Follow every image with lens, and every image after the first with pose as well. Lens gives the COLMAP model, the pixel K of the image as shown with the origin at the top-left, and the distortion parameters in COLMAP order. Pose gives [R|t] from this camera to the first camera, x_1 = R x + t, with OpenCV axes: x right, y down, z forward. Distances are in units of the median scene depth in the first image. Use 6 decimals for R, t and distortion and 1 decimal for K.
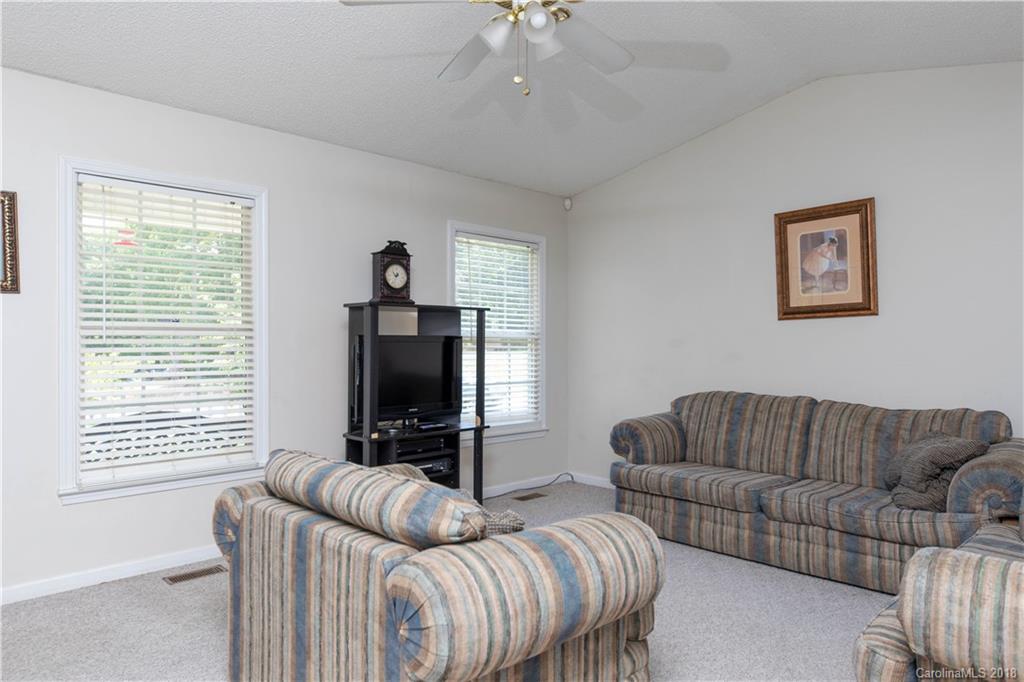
lens RADIAL K [[672.5, 0, 512.1], [0, 672.5, 339.0], [0, 0, 1]] dist [0.006389, 0.000323]
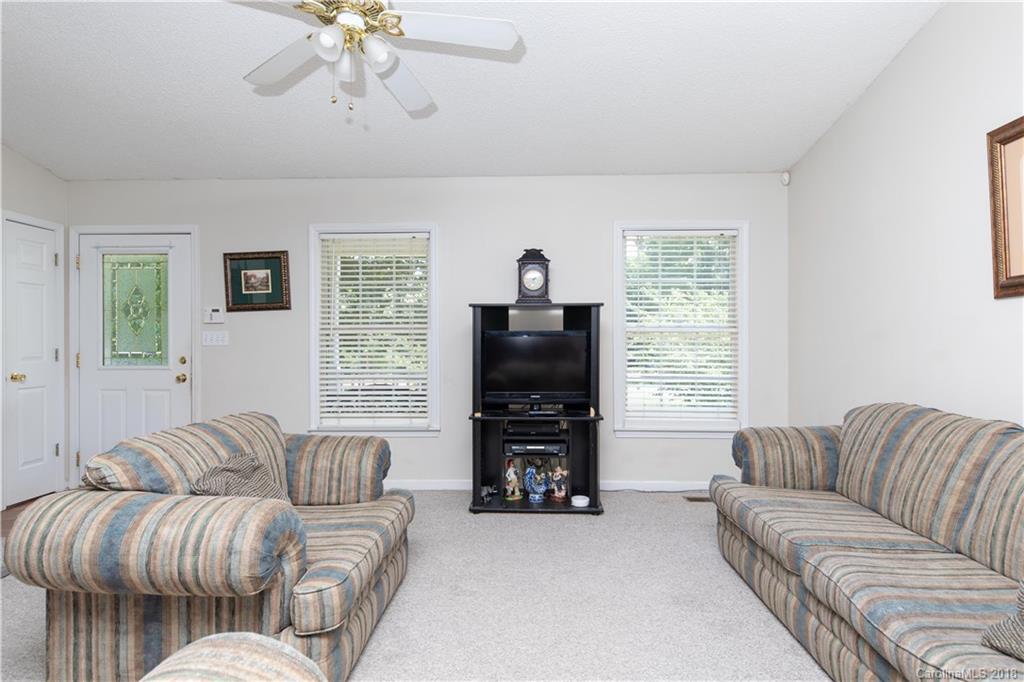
lens RADIAL K [[552.3, 0, 512.0], [0, 552.3, 341.2], [0, 0, 1]] dist [0.003942, -0.001425]
pose [[0.685463, -0.000708, -0.728107, 0.487939], [0.008963, 0.999932, 0.007466, 0.004455], [0.728053, -0.011644, 0.685422, 0.326910]]
